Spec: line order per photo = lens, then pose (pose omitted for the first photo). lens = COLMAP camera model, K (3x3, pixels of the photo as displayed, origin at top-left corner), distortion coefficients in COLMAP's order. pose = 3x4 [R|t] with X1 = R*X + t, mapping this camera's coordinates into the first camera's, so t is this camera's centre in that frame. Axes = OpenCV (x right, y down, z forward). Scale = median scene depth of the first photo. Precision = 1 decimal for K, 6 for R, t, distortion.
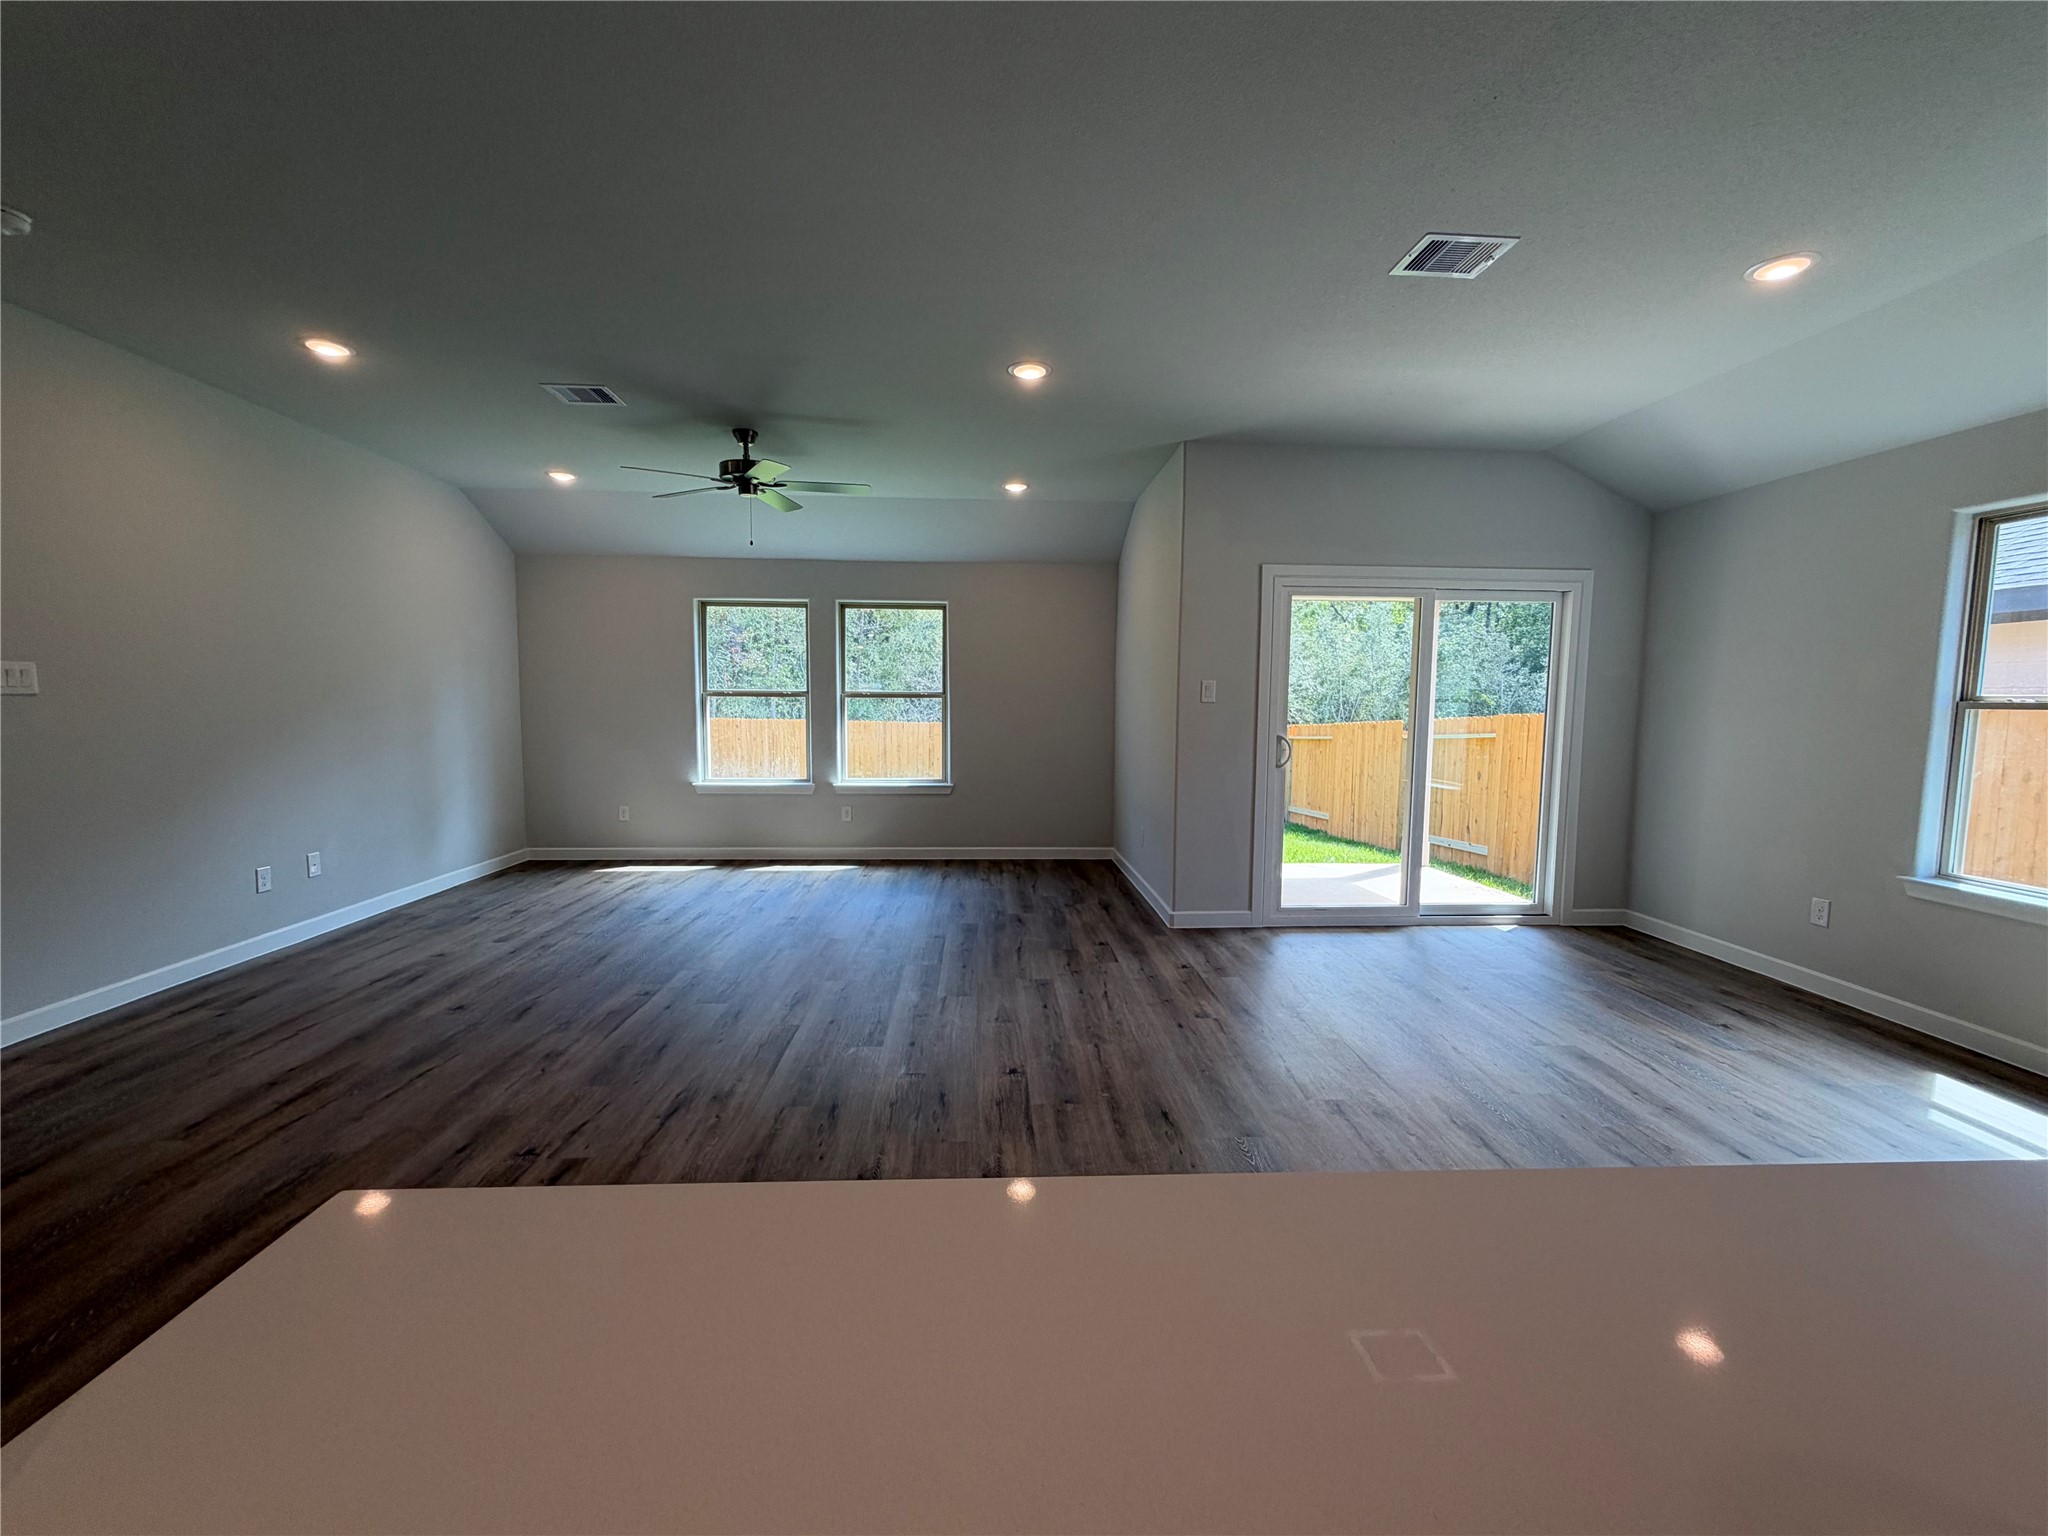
lens RADIAL K [[834.1, 0, 1029.3], [0, 834.1, 773.5], [0, 0, 1]] dist [-0.004751, 0.000957]
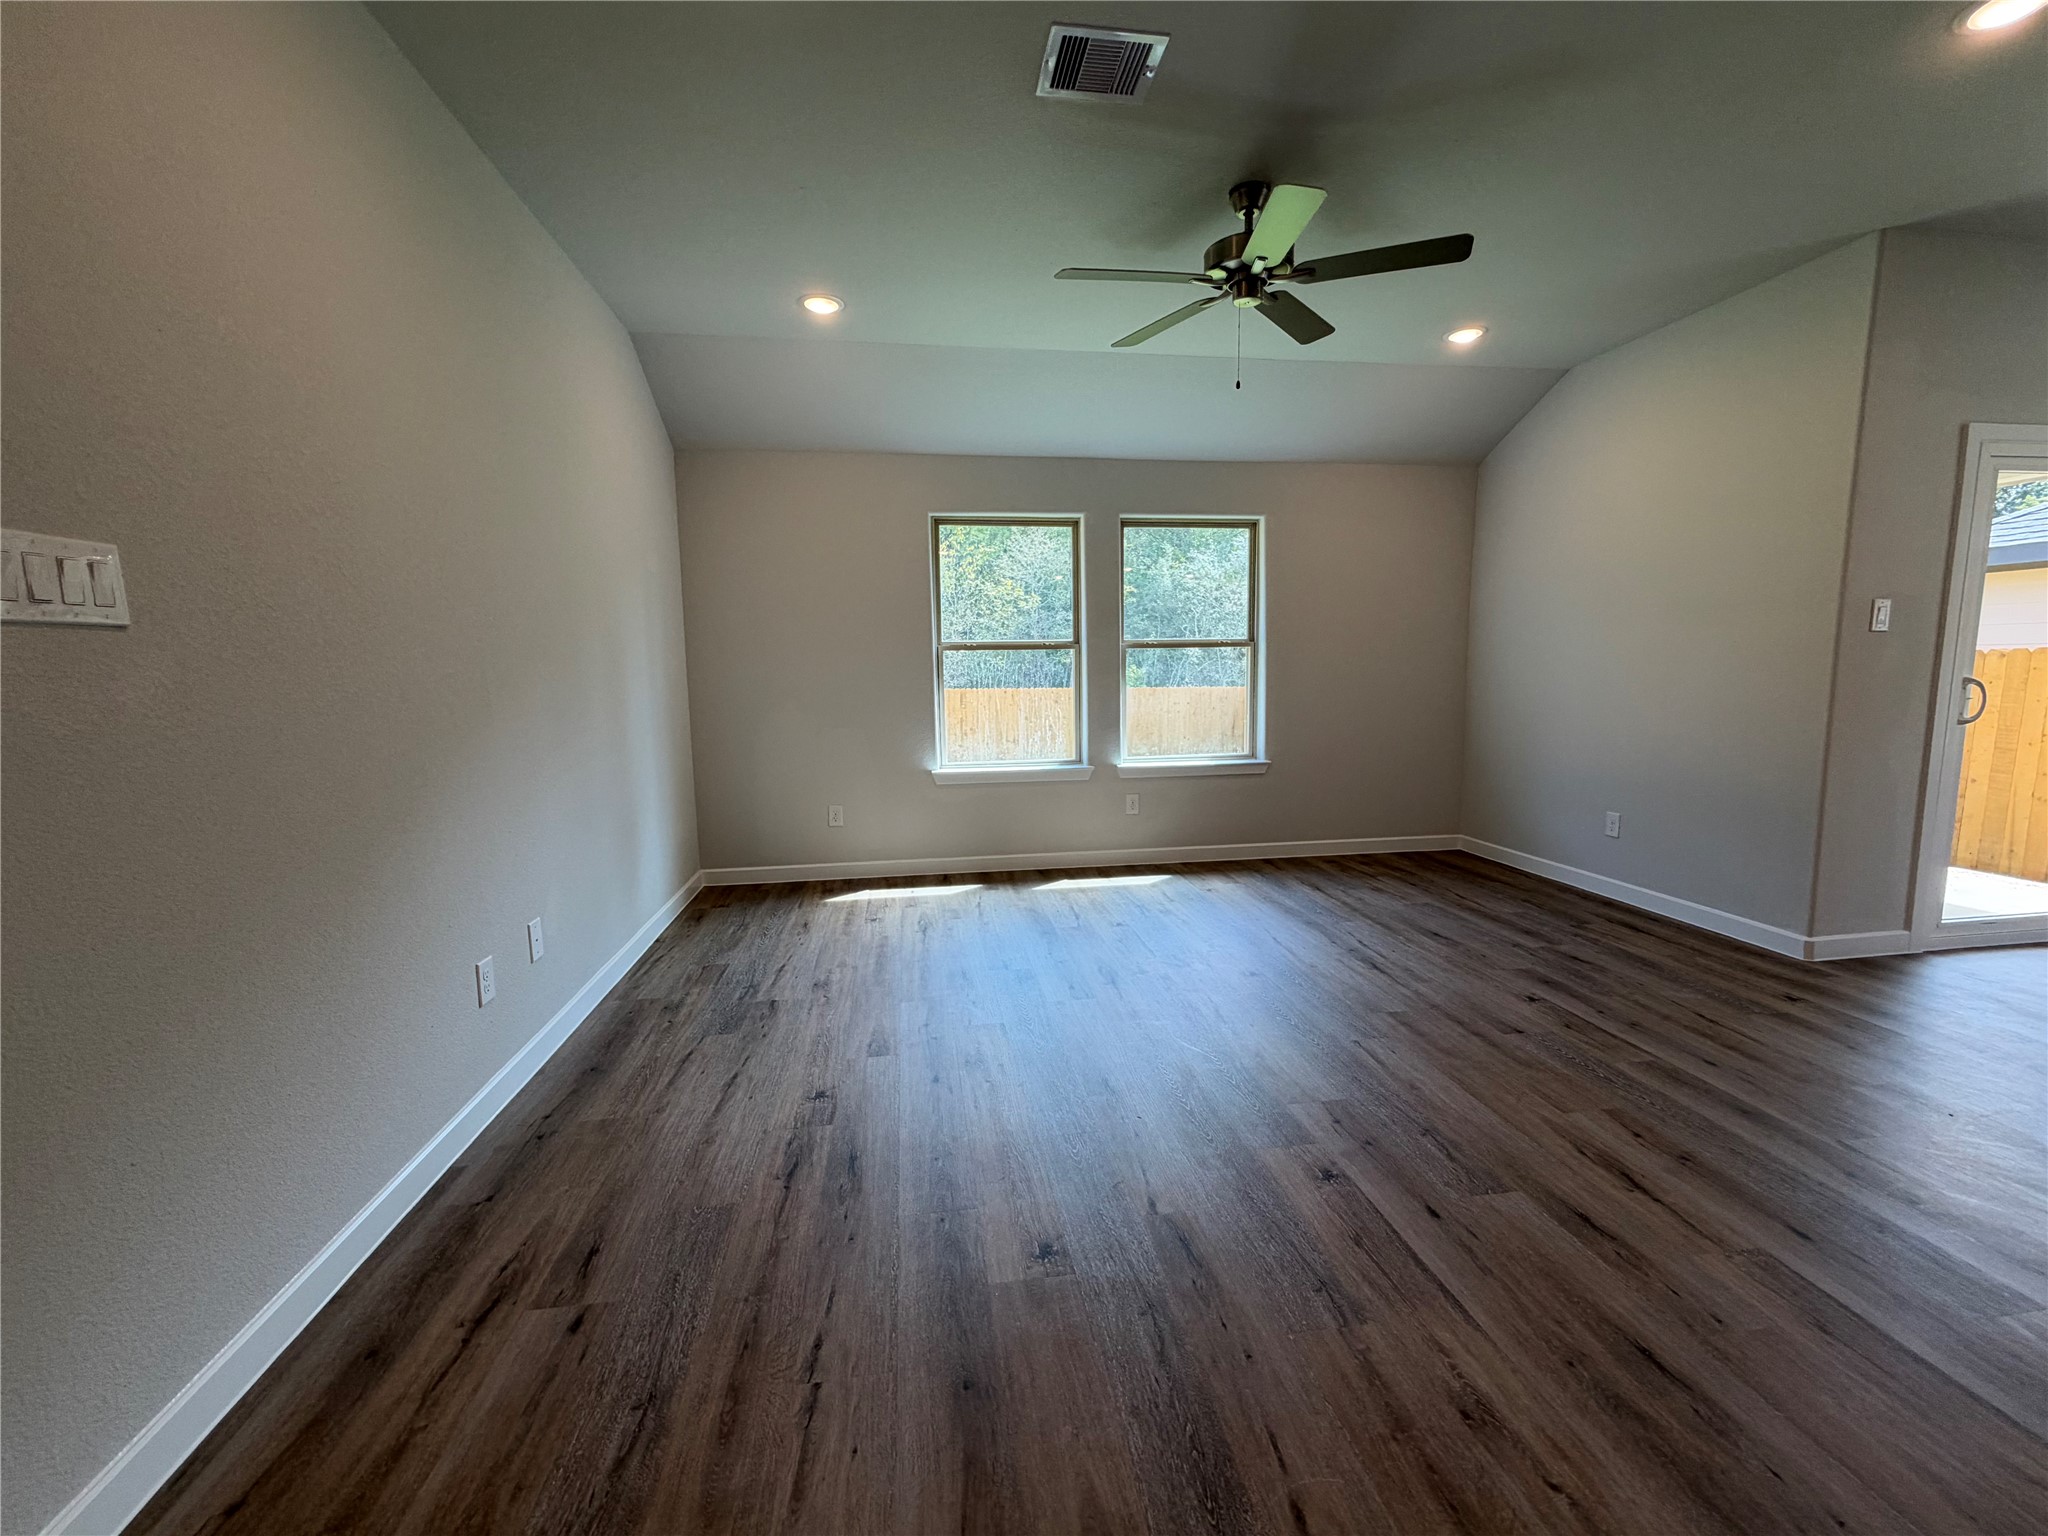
lens RADIAL K [[834.1, 0, 1029.3], [0, 834.1, 773.5], [0, 0, 1]] dist [-0.004751, 0.000957]
pose [[0.995909, -0.034796, 0.083399, -0.392133], [0.031323, 0.998601, 0.042594, -0.015210], [-0.084764, -0.039808, 0.995606, 0.276030]]
